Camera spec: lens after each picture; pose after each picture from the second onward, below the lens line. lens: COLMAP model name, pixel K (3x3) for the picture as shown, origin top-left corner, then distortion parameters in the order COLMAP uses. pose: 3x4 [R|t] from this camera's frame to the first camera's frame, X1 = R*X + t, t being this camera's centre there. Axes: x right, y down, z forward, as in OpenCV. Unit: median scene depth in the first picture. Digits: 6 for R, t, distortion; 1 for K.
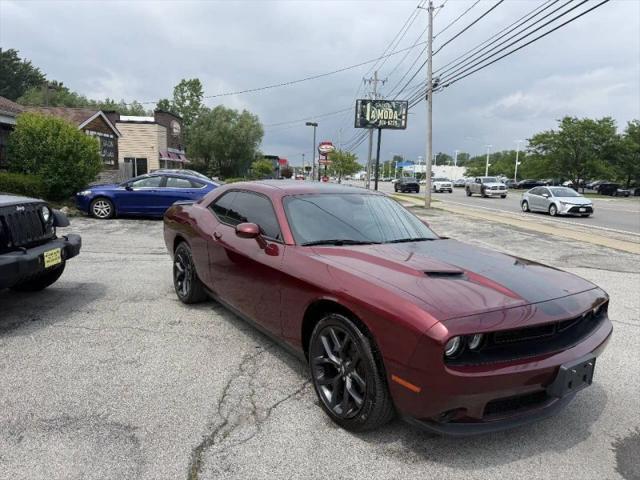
lens RADIAL K [[450.8, 0, 321.0], [0, 450.8, 246.3], [0, 0, 1]] dist [0.049892, -0.055918]
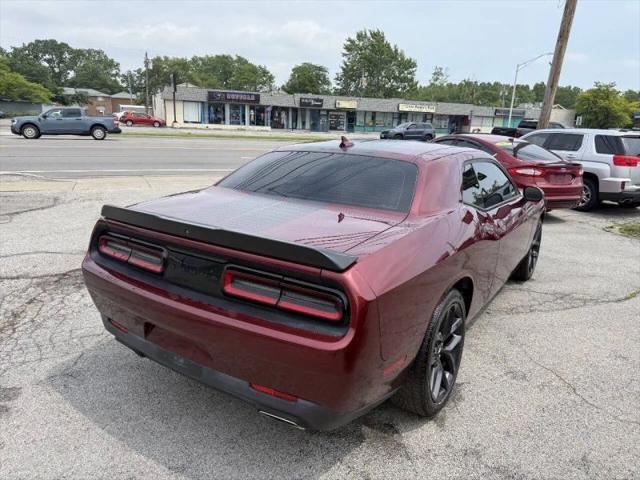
lens RADIAL K [[450.8, 0, 325.6], [0, 450.8, 245.7], [0, 0, 1]] dist [0.049892, -0.055918]
pose [[-0.379871, -0.289601, 0.878538, -0.157802], [0.091637, 0.933278, 0.347269, -0.055992], [-0.920489, 0.212424, -0.327987, 0.303618]]
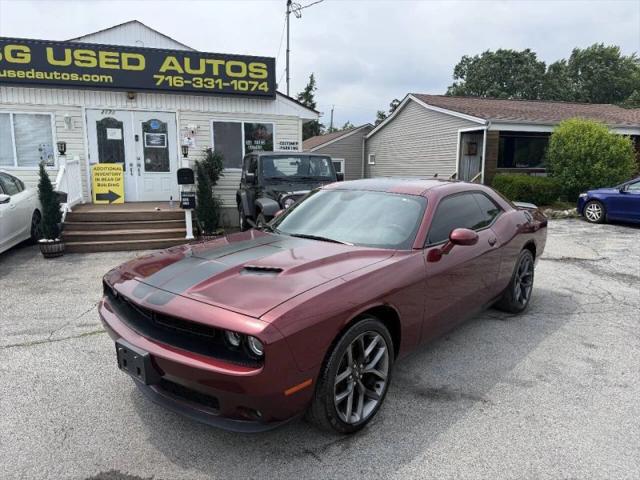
lens RADIAL K [[450.8, 0, 326.0], [0, 450.8, 239.7], [0, 0, 1]] dist [0.049892, -0.055918]
pose [[0.255921, 0.123907, -0.958724, 0.189369], [-0.147881, 0.985097, 0.087840, -0.016148], [0.955320, 0.119297, 0.270431, 0.129347]]
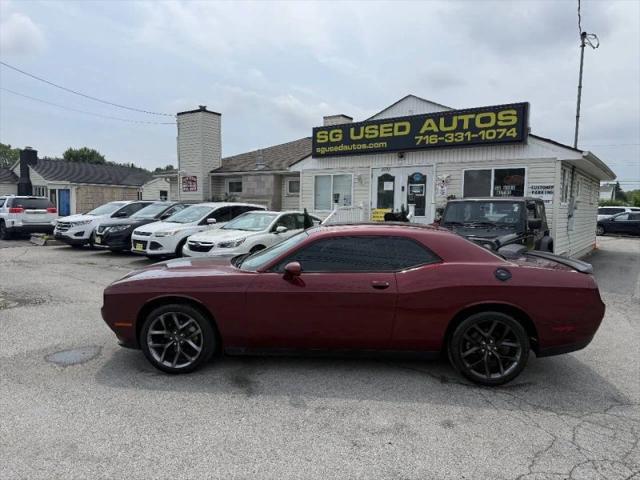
lens RADIAL K [[450.8, 0, 322.0], [0, 450.8, 249.8], [0, 0, 1]] dist [0.049892, -0.055918]
pose [[-0.622612, 0.030806, -0.781924, 0.191861], [-0.158976, 0.973408, 0.164936, -0.051991], [0.766212, 0.226998, -0.601158, 0.341482]]
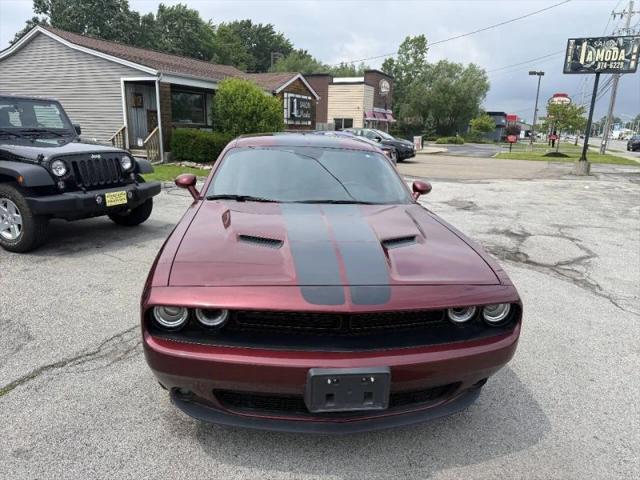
lens RADIAL K [[450.8, 0, 320.4], [0, 450.8, 242.9], [0, 0, 1]] dist [0.049892, -0.055918]
pose [[0.882970, 0.107959, -0.456848, 0.097645], [-0.072007, 0.992827, 0.095446, -0.002566], [0.463875, -0.051379, 0.884410, 0.038736]]
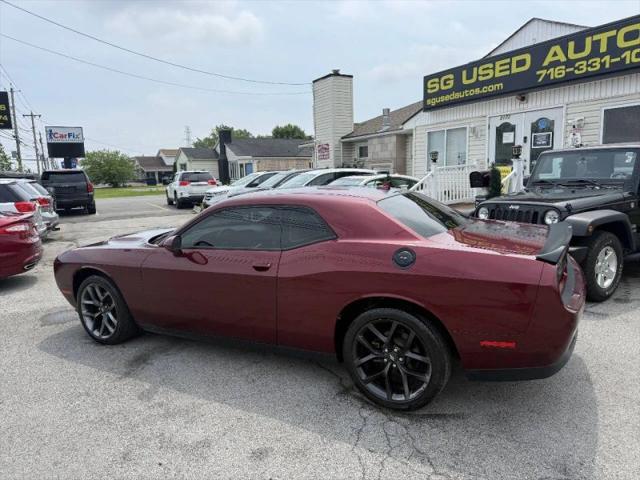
lens RADIAL K [[450.8, 0, 321.8], [0, 450.8, 245.5], [0, 0, 1]] dist [0.049892, -0.055918]
pose [[-0.890524, 0.065347, -0.450218, 0.076131], [-0.071051, 0.957509, 0.279516, -0.061163], [0.449353, 0.280904, -0.848042, 0.388073]]
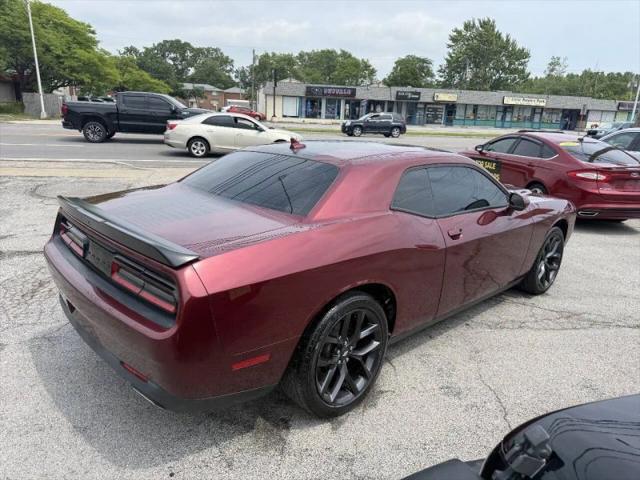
lens RADIAL K [[450.8, 0, 322.7], [0, 450.8, 241.6], [0, 0, 1]] dist [0.049892, -0.055918]
pose [[-0.164468, -0.311950, 0.935755, -0.174226], [0.103960, 0.937908, 0.330940, -0.054514], [-0.980889, 0.151710, -0.121825, 0.258954]]
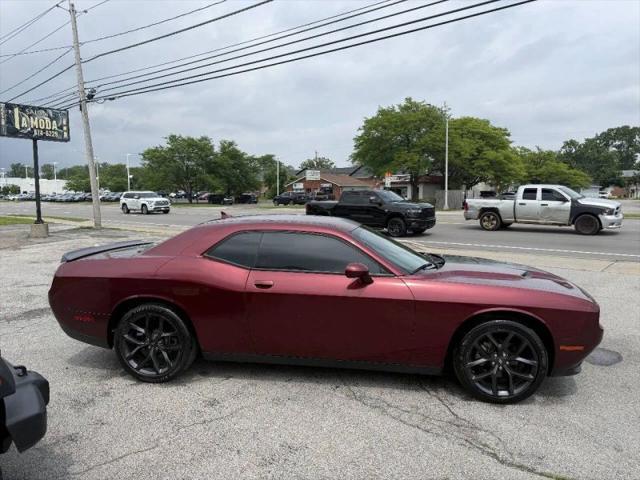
lens RADIAL K [[450.8, 0, 323.8], [0, 450.8, 244.8], [0, 0, 1]] dist [0.049892, -0.055918]
pose [[0.664419, -0.118333, 0.737932, -0.159039], [0.139162, 0.989706, 0.033408, -0.022592], [-0.734289, 0.080496, 0.674047, 0.060998]]
